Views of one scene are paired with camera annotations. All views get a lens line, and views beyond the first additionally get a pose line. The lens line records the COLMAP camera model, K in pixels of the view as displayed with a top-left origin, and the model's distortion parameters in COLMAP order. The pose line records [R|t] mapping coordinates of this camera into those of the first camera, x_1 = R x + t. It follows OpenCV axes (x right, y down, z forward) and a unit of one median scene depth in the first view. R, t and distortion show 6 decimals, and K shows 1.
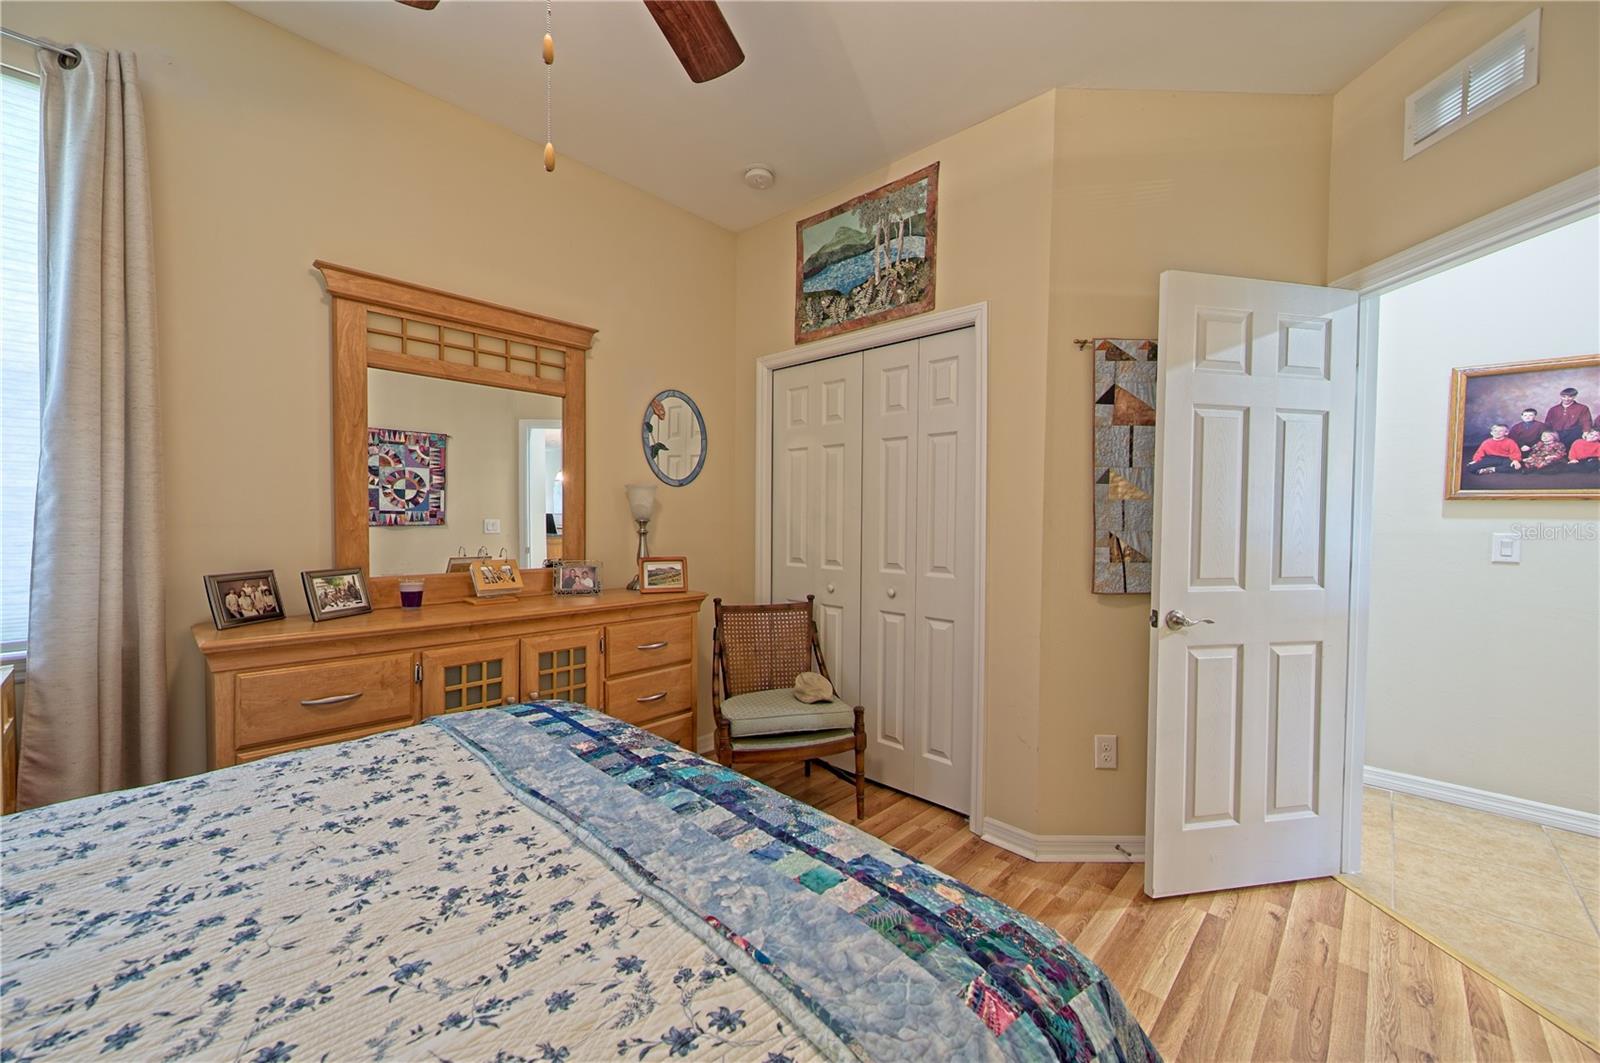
lens RADIAL K [[622.6, 0, 800.0], [0, 622.6, 531.5], [0, 0, 1]] dist [-0.000061, -0.000193]
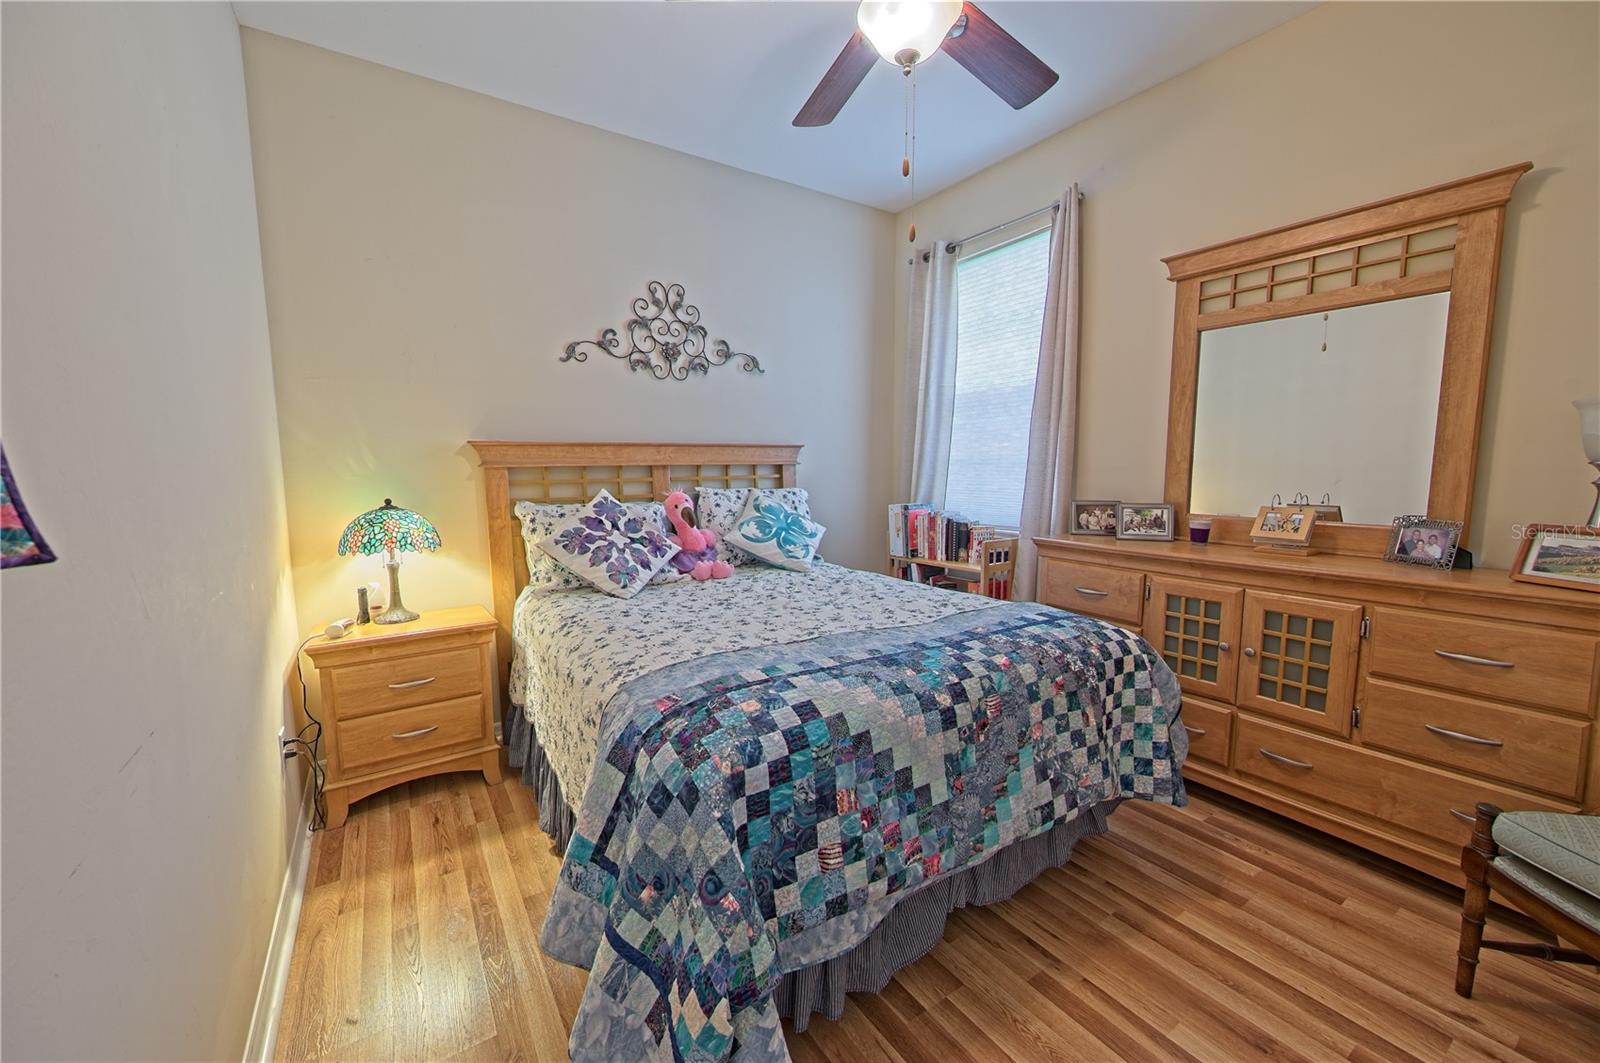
lens RADIAL K [[622.6, 0, 800.0], [0, 622.6, 531.5], [0, 0, 1]] dist [-0.000061, -0.000193]
pose [[-0.225348, 0.097577, -0.969380, 1.004264], [-0.014520, 0.994525, 0.103484, -0.006631], [0.974170, 0.037395, -0.222698, 0.874696]]
